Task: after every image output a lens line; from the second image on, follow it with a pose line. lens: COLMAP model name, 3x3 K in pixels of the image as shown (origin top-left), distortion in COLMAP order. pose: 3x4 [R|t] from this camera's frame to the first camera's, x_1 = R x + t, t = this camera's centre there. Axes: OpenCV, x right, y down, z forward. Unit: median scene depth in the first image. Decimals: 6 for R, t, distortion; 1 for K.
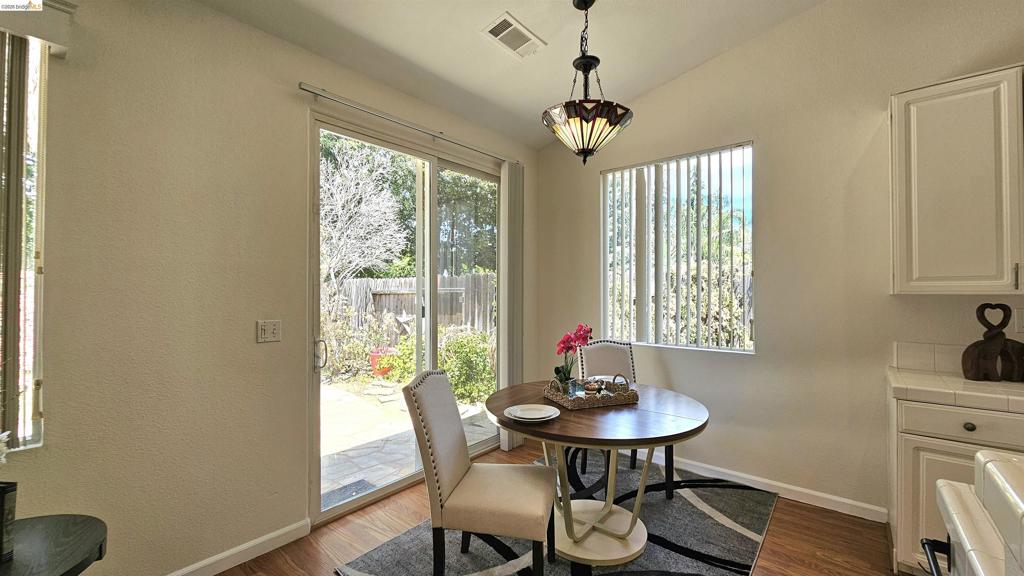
lens RADIAL K [[418.8, 0, 515.9], [0, 418.8, 291.9], [0, 0, 1]] dist [-0.004373, 0.002041]
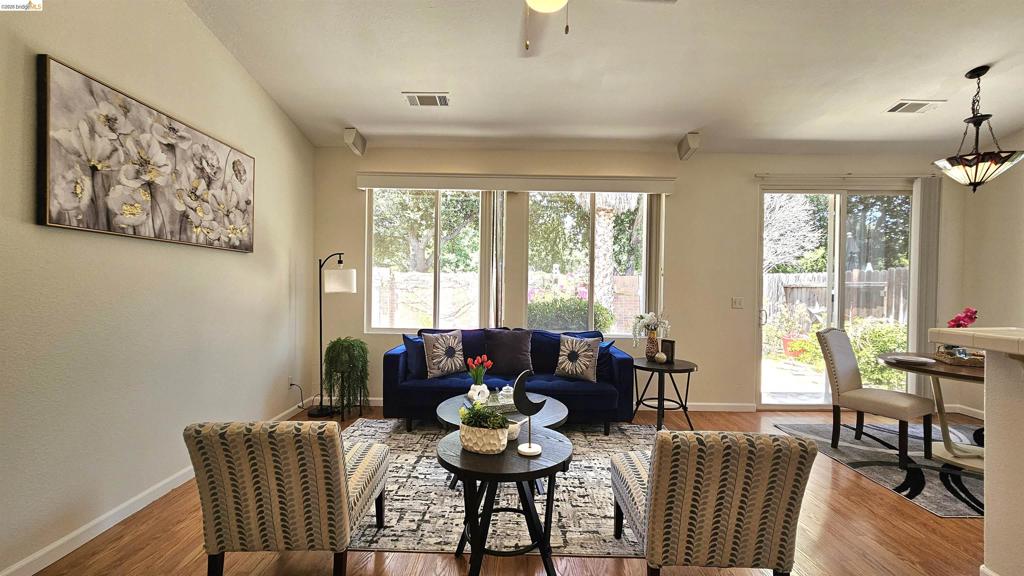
lens RADIAL K [[418.8, 0, 519.9], [0, 418.8, 289.6], [0, 0, 1]] dist [-0.004373, 0.002041]
pose [[0.638662, 0.016376, -0.769313, 0.192181], [-0.010025, 0.999866, 0.012961, 0.010024], [0.769422, -0.000565, 0.638741, -0.732738]]
